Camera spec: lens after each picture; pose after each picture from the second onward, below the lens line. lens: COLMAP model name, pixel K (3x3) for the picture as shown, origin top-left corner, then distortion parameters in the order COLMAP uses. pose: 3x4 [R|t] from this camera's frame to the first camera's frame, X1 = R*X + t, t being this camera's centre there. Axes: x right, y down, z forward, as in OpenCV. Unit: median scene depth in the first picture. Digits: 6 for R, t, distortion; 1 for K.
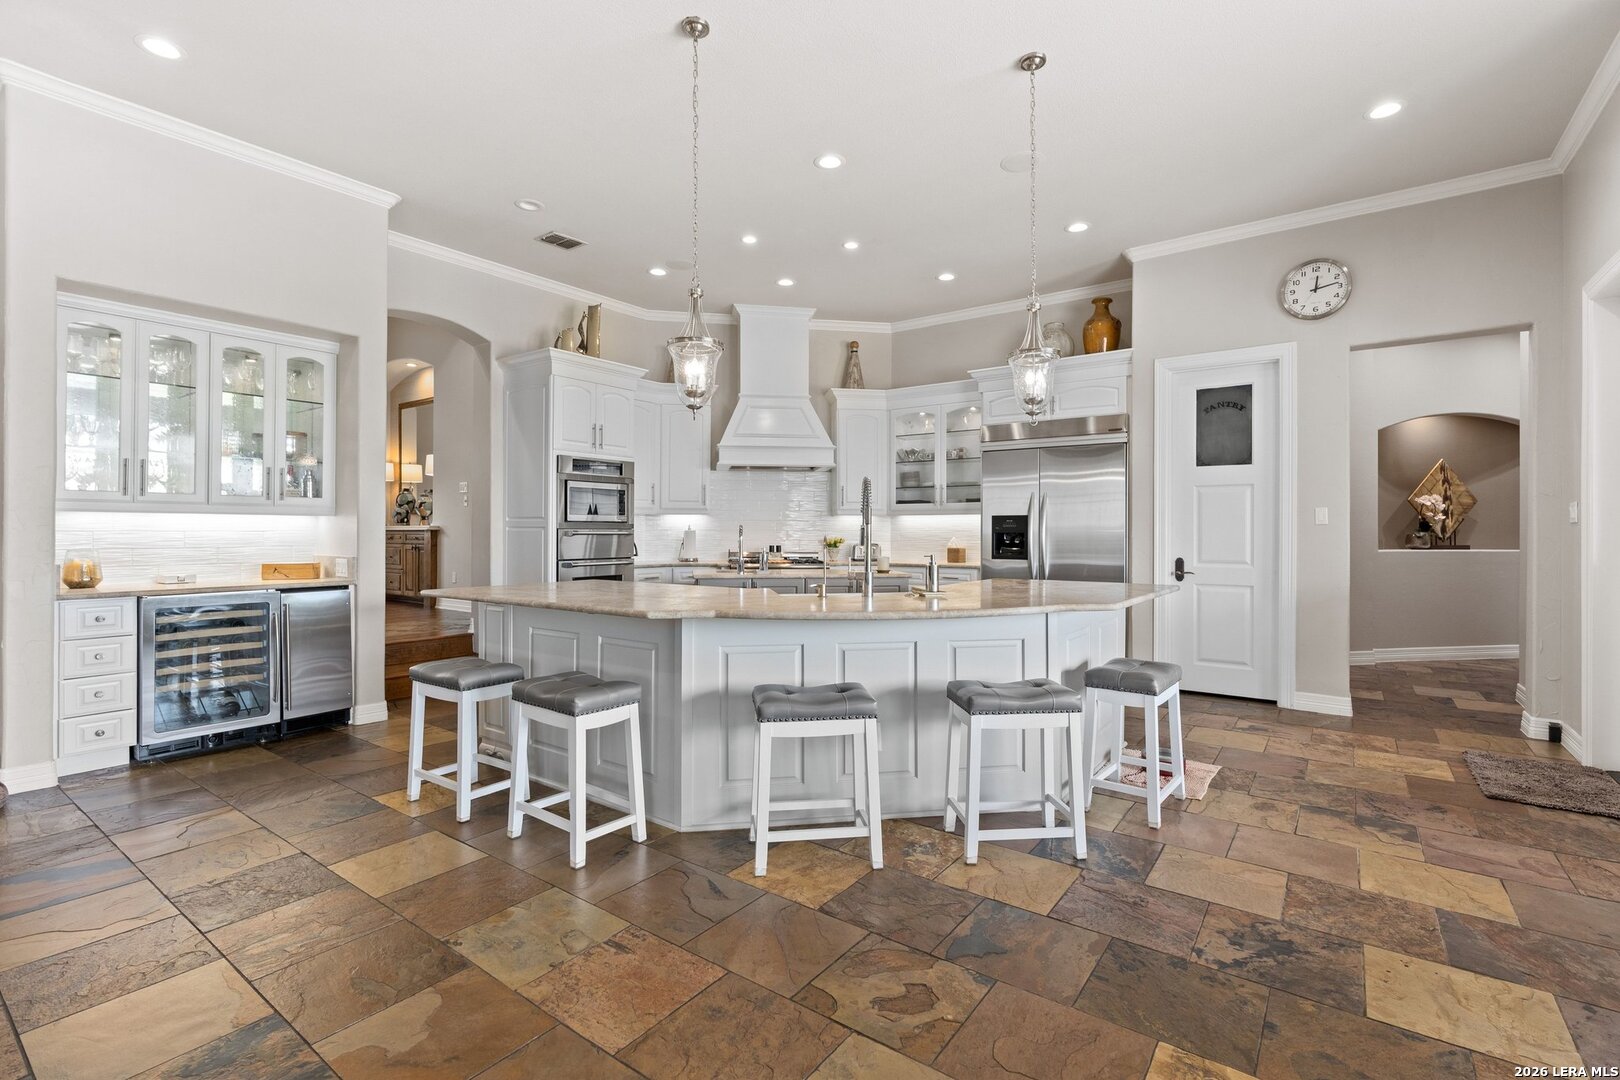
lens RADIAL K [[736.0, 0, 807.6], [0, 736.0, 533.3], [0, 0, 1]] dist [-0.002468, -0.000103]
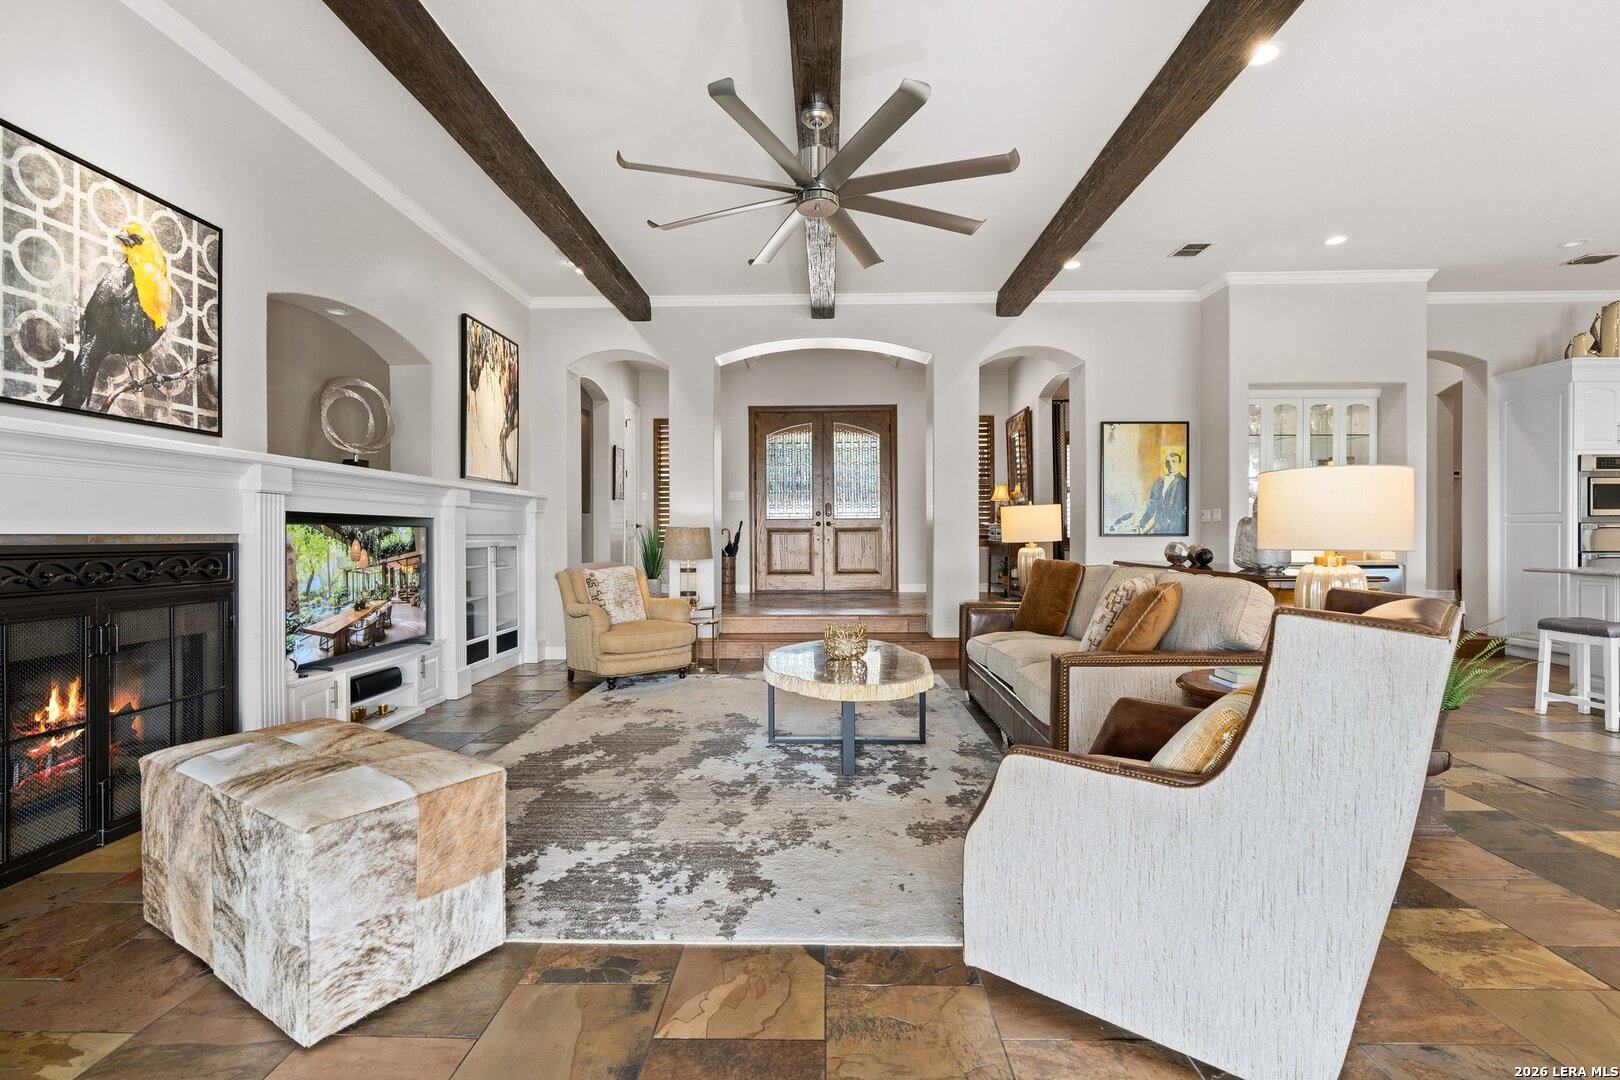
lens RADIAL K [[736.0, 0, 812.3], [0, 736.0, 529.8], [0, 0, 1]] dist [-0.002468, -0.000103]
pose [[0.573970, -0.003672, -0.818868, -0.104836], [-0.001534, 0.999983, -0.005559, 0.011446], [0.818875, 0.004446, 0.573955, -0.544724]]
